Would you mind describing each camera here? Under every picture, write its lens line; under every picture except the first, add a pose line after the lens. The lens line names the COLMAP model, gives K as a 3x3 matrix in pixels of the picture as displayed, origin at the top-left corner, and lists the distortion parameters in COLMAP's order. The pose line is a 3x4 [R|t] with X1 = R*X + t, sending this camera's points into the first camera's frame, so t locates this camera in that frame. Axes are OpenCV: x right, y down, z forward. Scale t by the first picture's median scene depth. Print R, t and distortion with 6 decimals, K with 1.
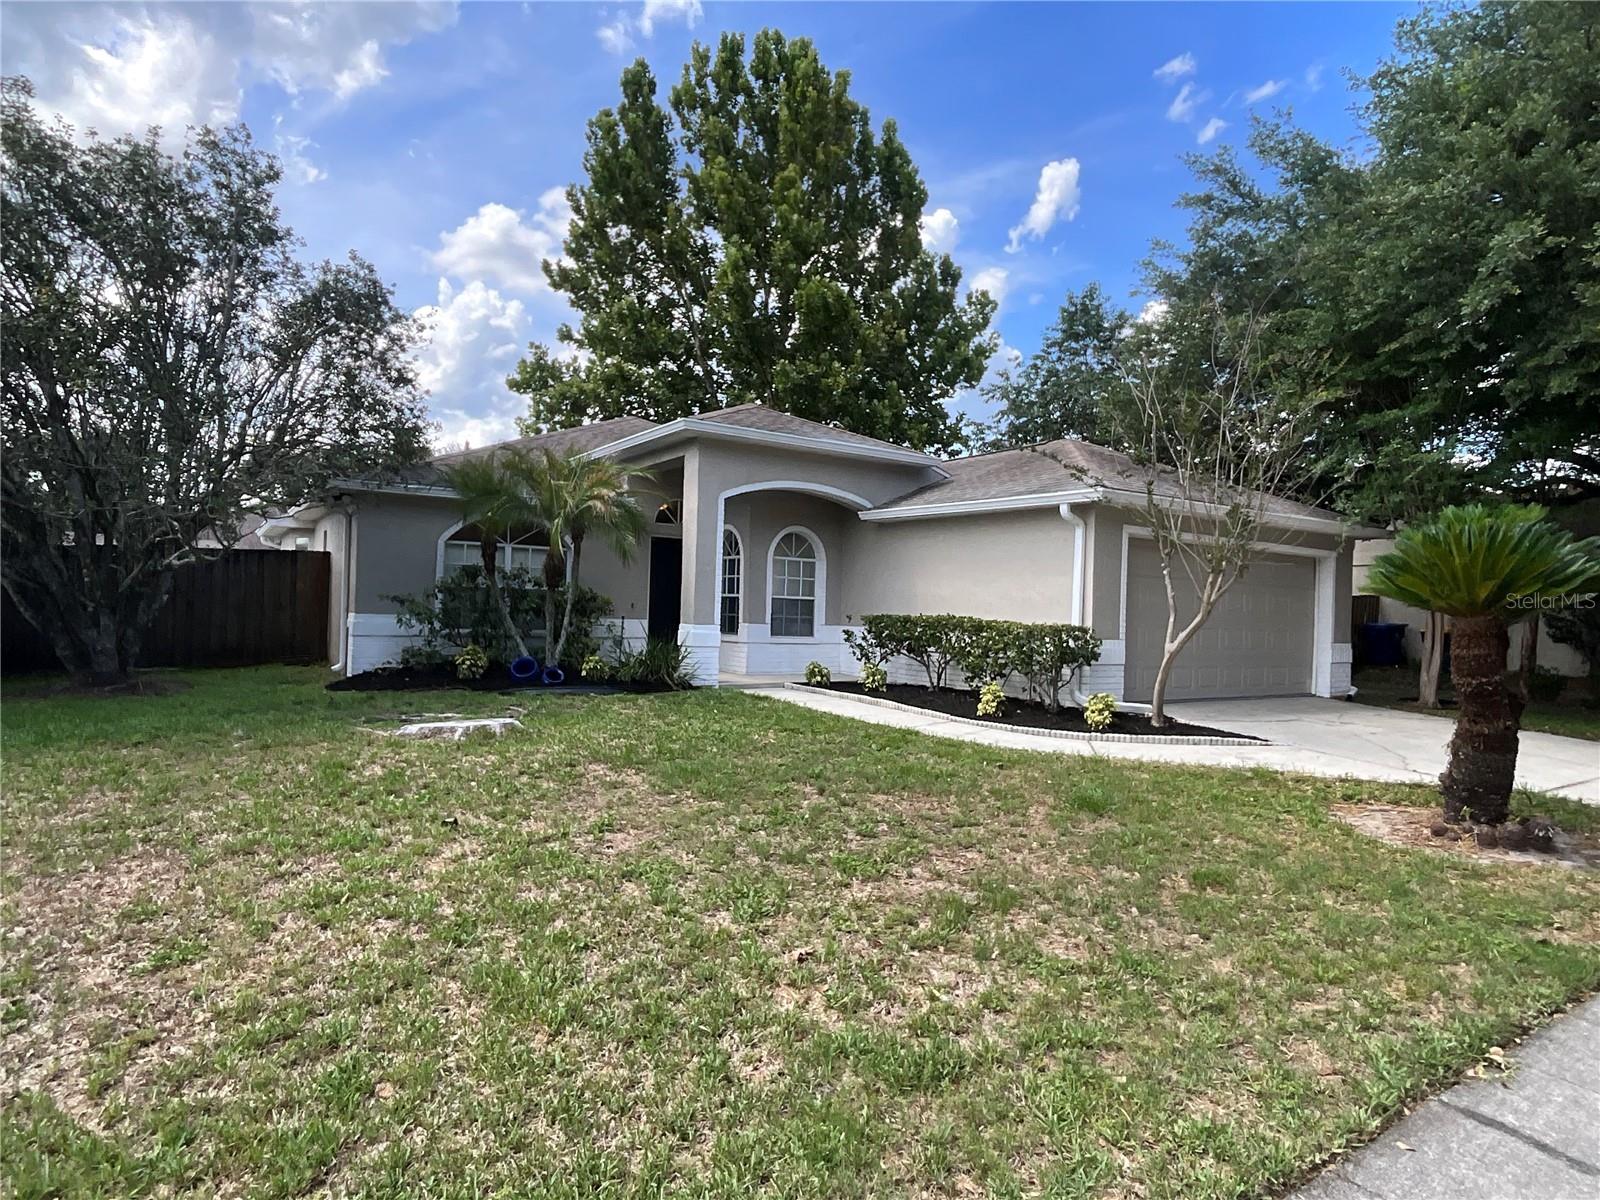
lens RADIAL K [[912.7, 0, 797.7], [0, 912.7, 595.2], [0, 0, 1]] dist [-0.012473, 0.008166]
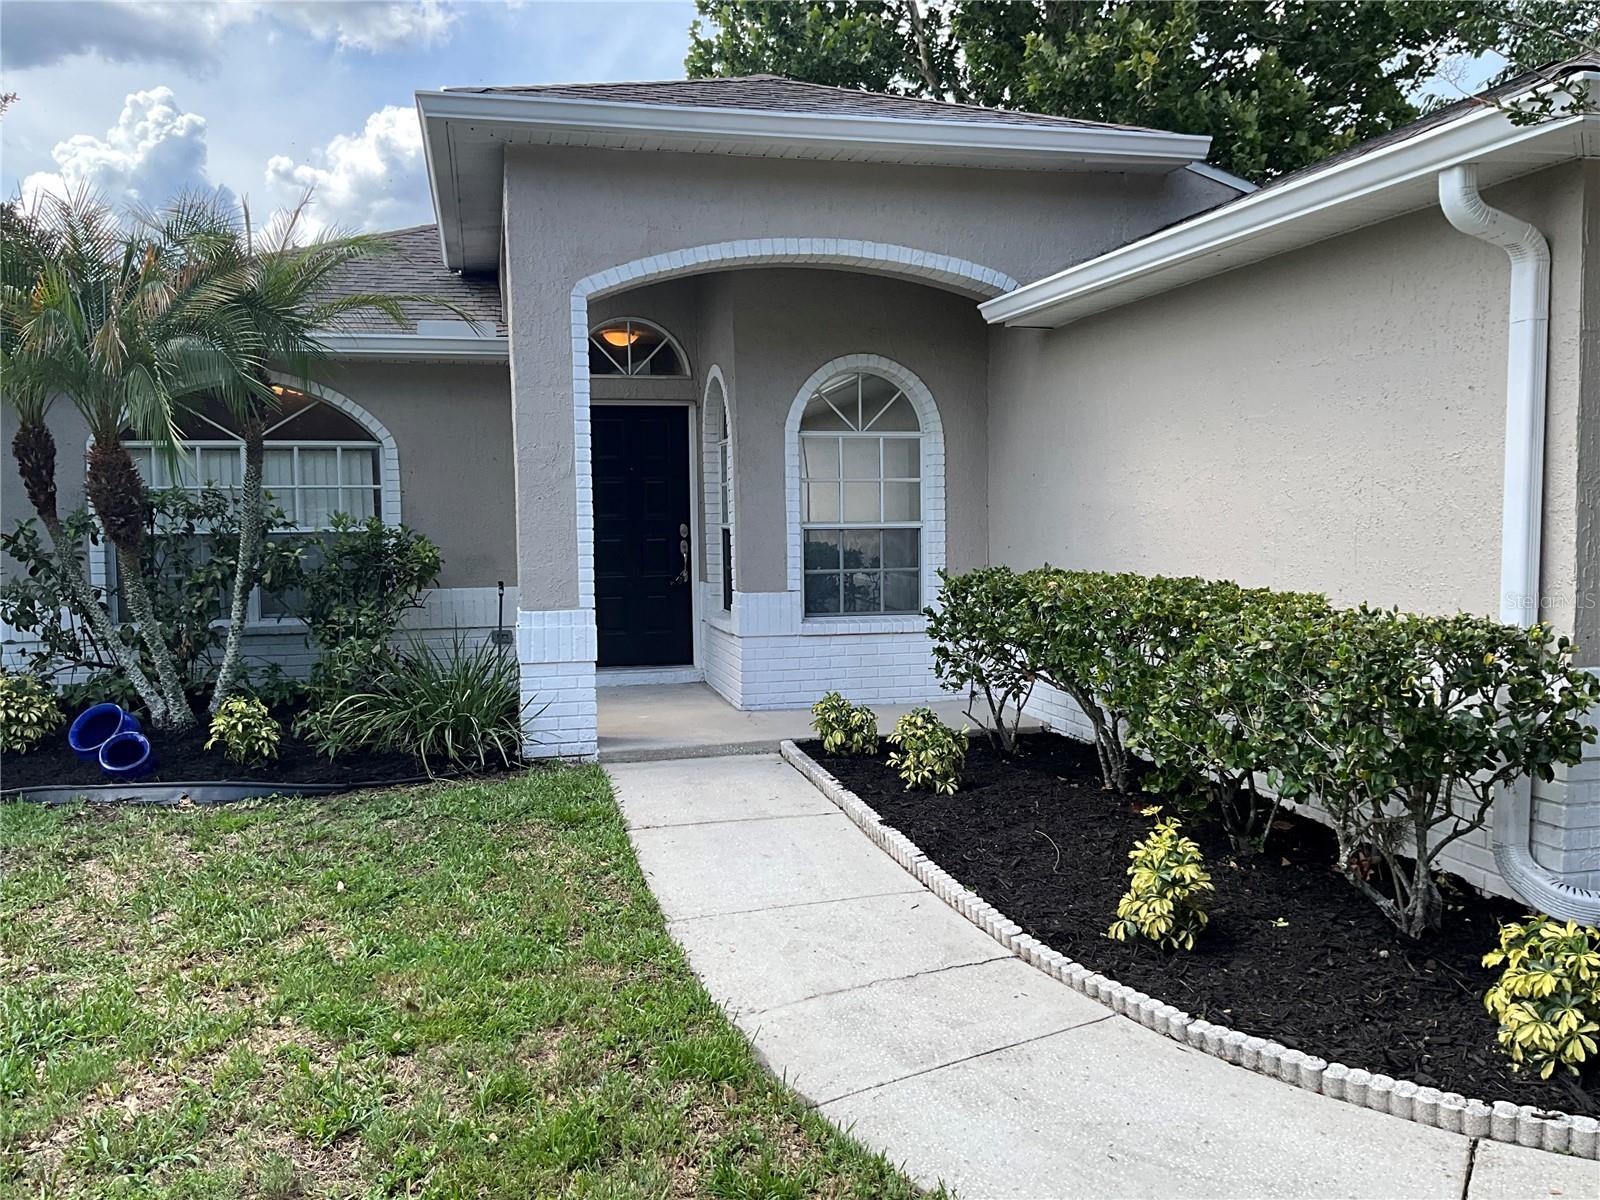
lens RADIAL K [[1317.5, 0, 793.8], [0, 1317.5, 594.1], [0, 0, 1]] dist [0.056004, -0.088164]
pose [[0.941254, -0.022245, -0.336965, 0.205495], [0.047604, 0.996605, 0.067181, -0.010023], [0.334326, -0.079275, 0.939117, 0.476157]]
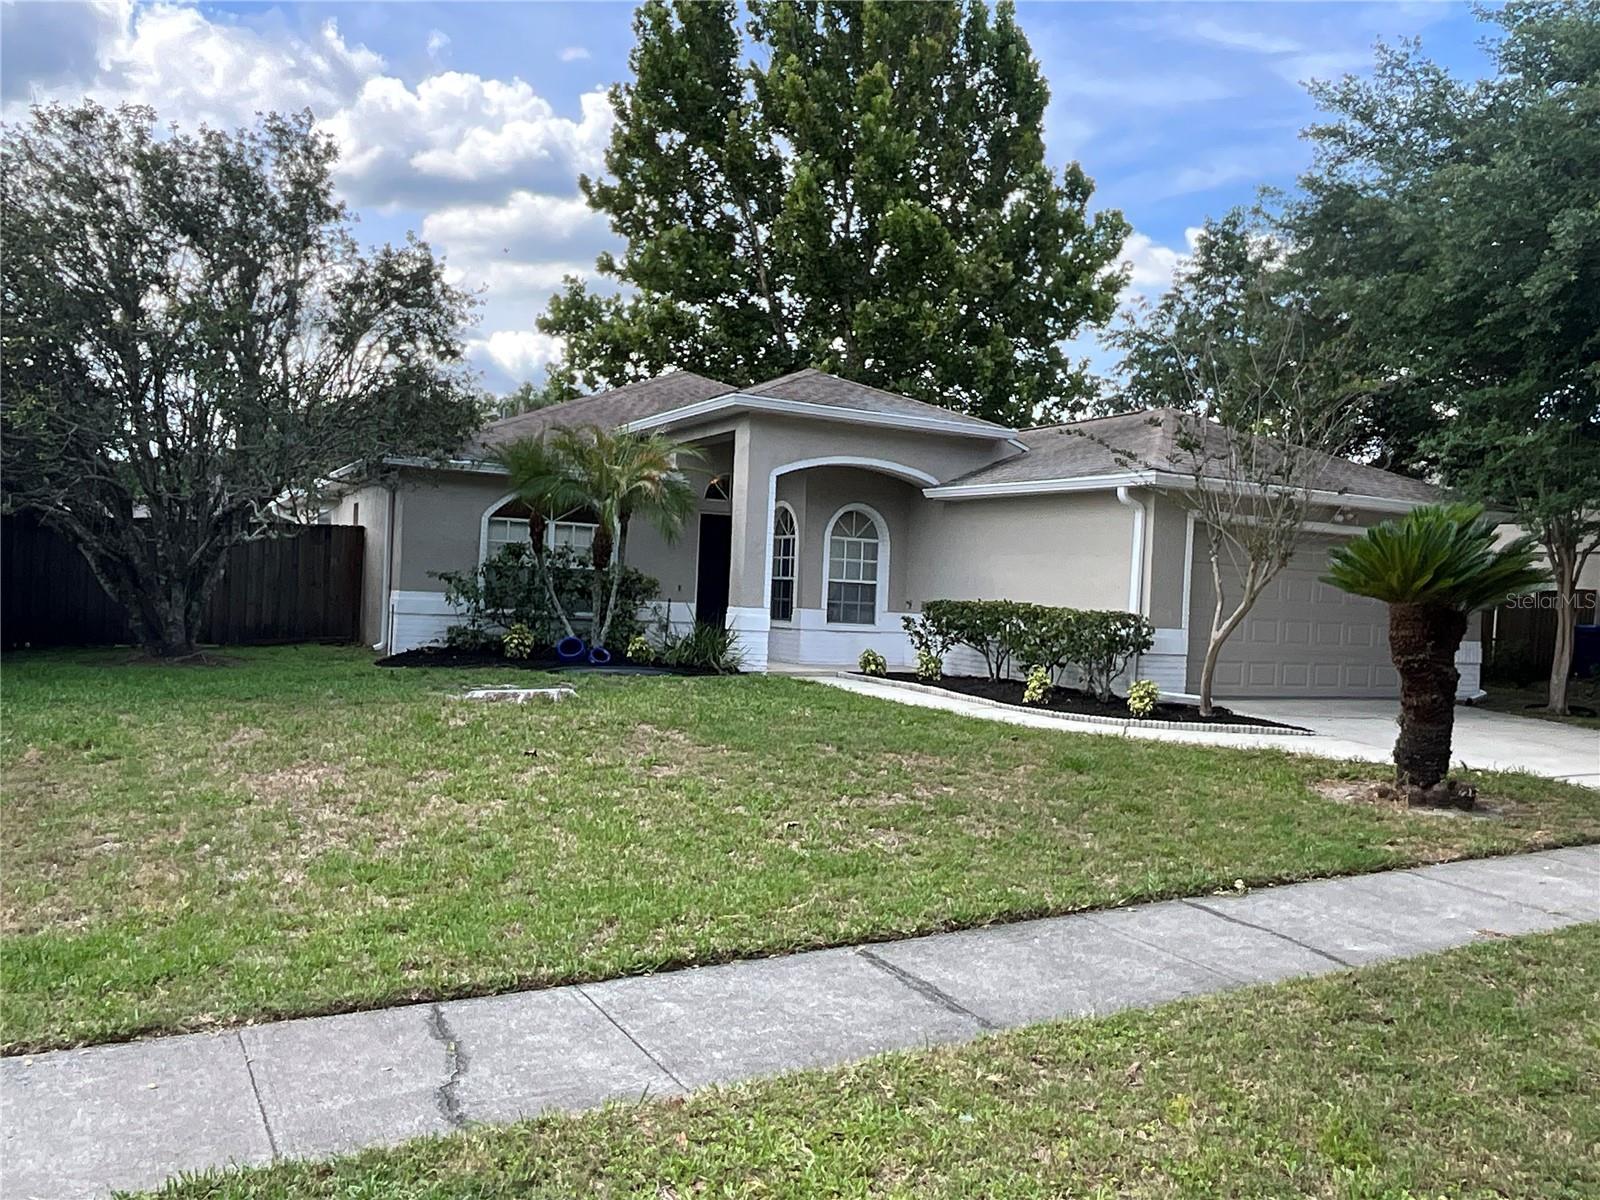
lens RADIAL K [[1229.5, 0, 799.6], [0, 1229.5, 599.8], [0, 0, 1]] dist [0.004998, -0.027089]
pose [[0.996316, 0.015227, -0.084398, 0.055092], [-0.014010, 0.999790, 0.014988, 0.003745], [0.084608, -0.013750, 0.996319, -0.285126]]
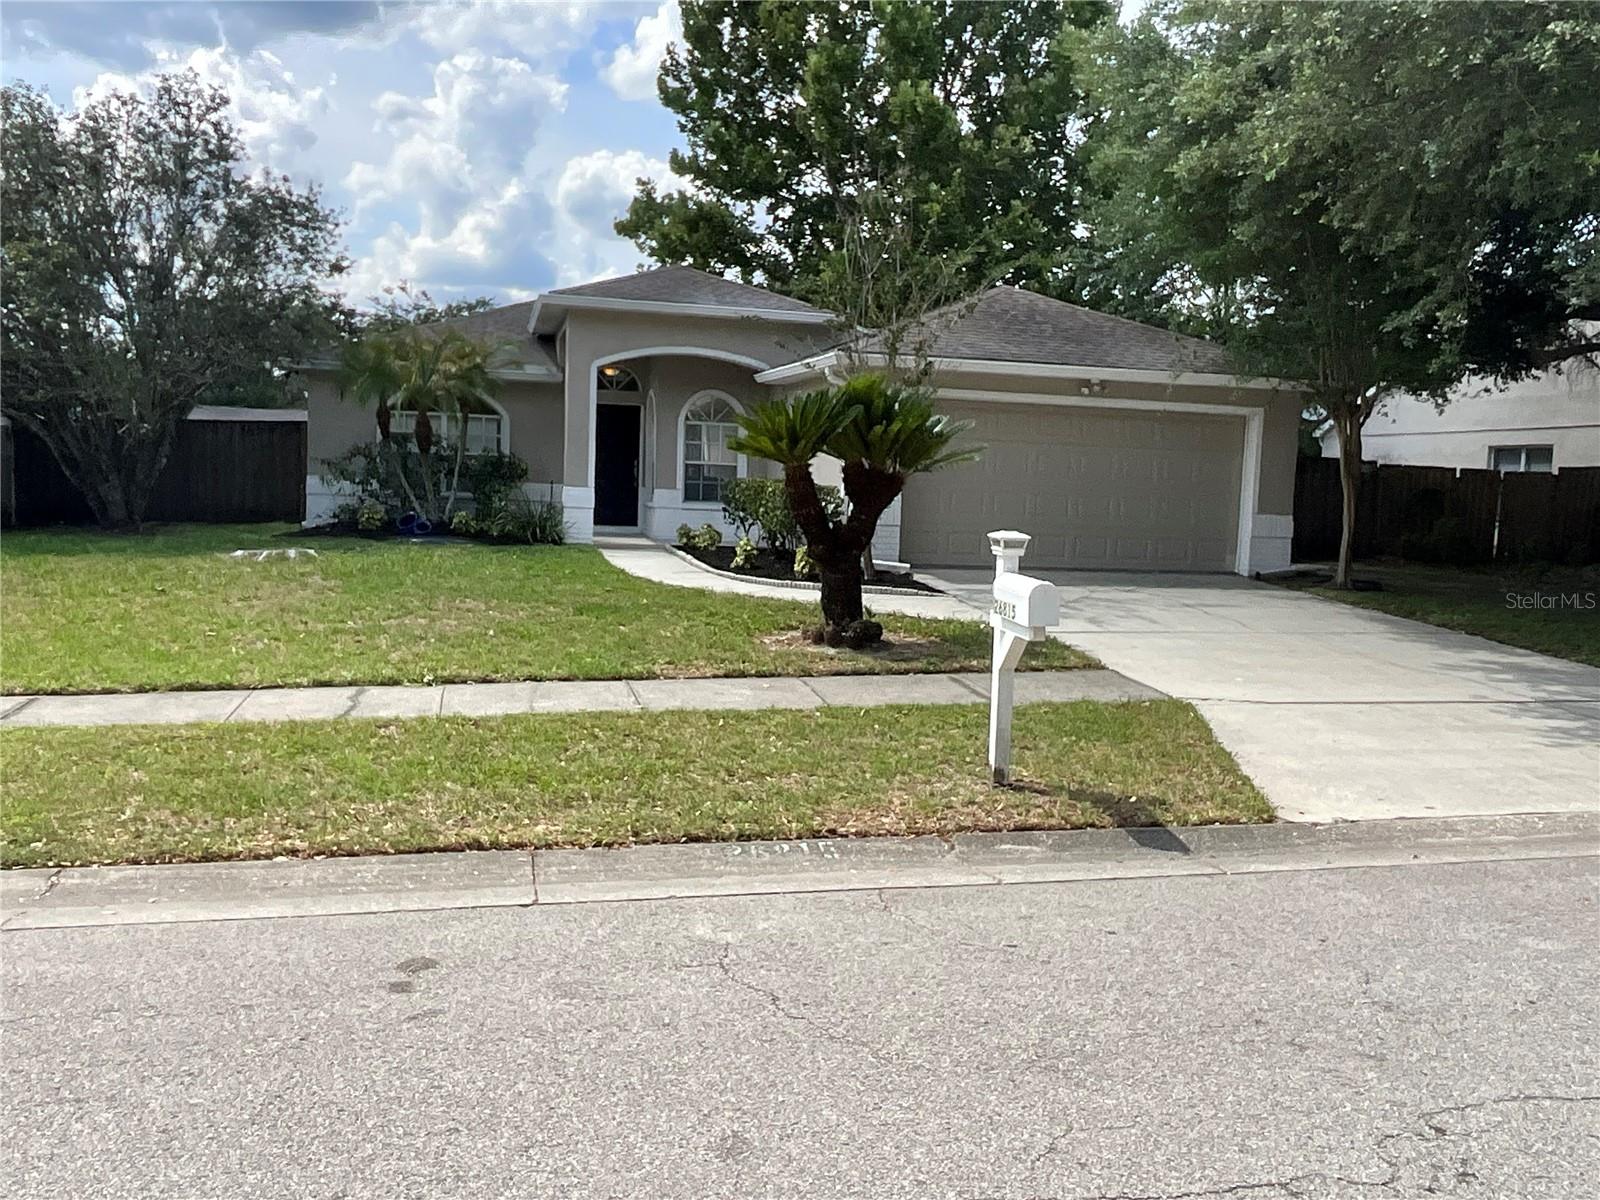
lens RADIAL K [[1268.5, 0, 800.7], [0, 1268.5, 599.4], [0, 0, 1]] dist [0.003707, -0.022361]
pose [[0.945658, 0.033879, -0.323393, 0.637859], [-0.002833, 0.995378, 0.095992, 0.020415], [0.325151, -0.089860, 0.941383, -0.335073]]
